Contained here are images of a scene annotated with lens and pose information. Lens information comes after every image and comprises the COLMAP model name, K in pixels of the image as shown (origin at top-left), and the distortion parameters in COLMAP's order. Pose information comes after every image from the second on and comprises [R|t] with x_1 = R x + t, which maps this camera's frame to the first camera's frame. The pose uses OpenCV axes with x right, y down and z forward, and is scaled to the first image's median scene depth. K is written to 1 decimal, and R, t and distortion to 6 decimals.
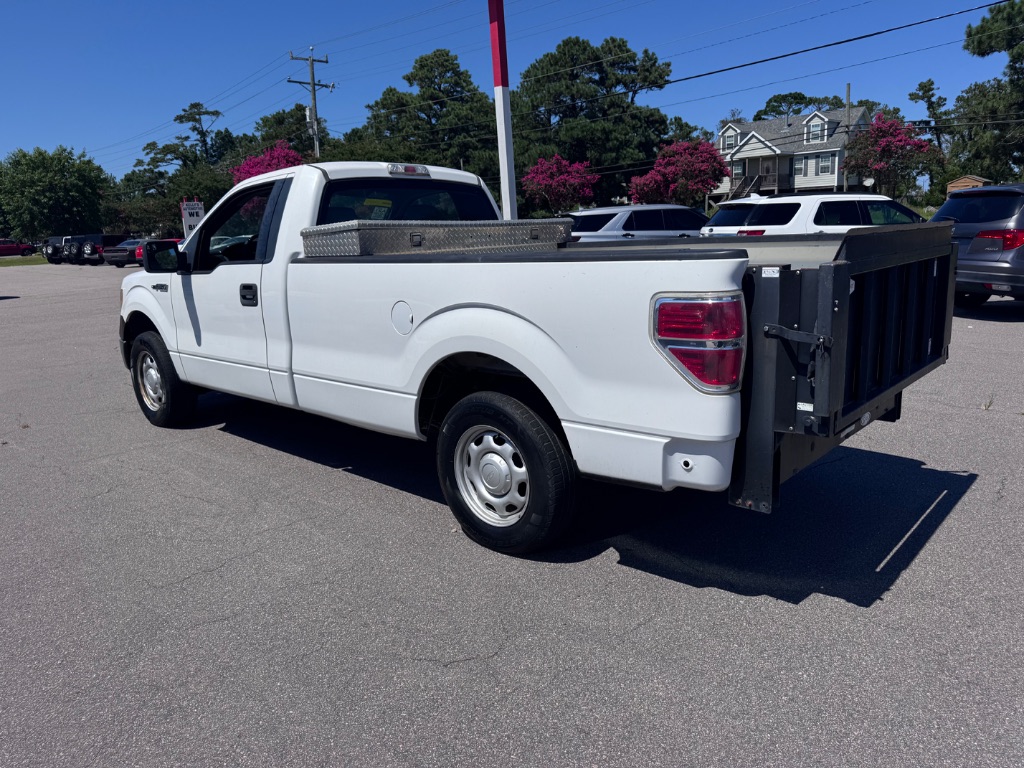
lens RADIAL K [[767.3, 0, 511.2], [0, 767.3, 388.6], [0, 0, 1]] dist [0.041625, -0.023270]
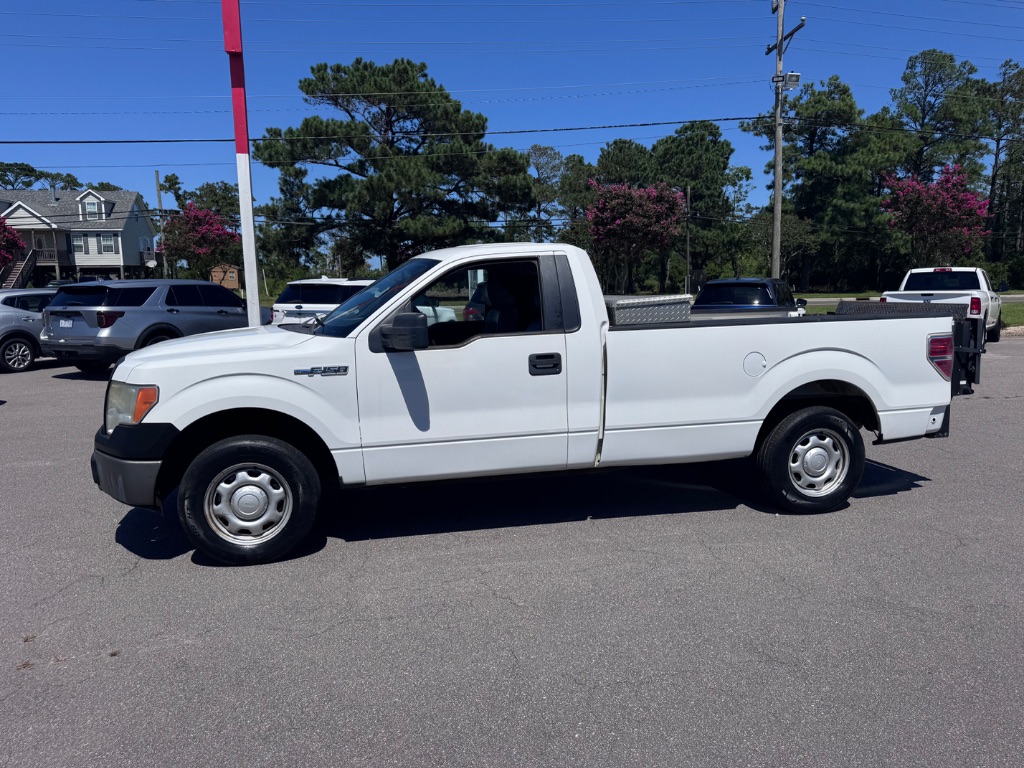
lens RADIAL K [[767.3, 0, 509.3], [0, 767.3, 381.6], [0, 0, 1]] dist [0.041625, -0.023270]
pose [[0.588138, -0.072730, 0.805484, -0.099128], [0.160658, 0.986607, -0.028223, -0.006724], [-0.792643, 0.146007, 0.591945, 0.037816]]
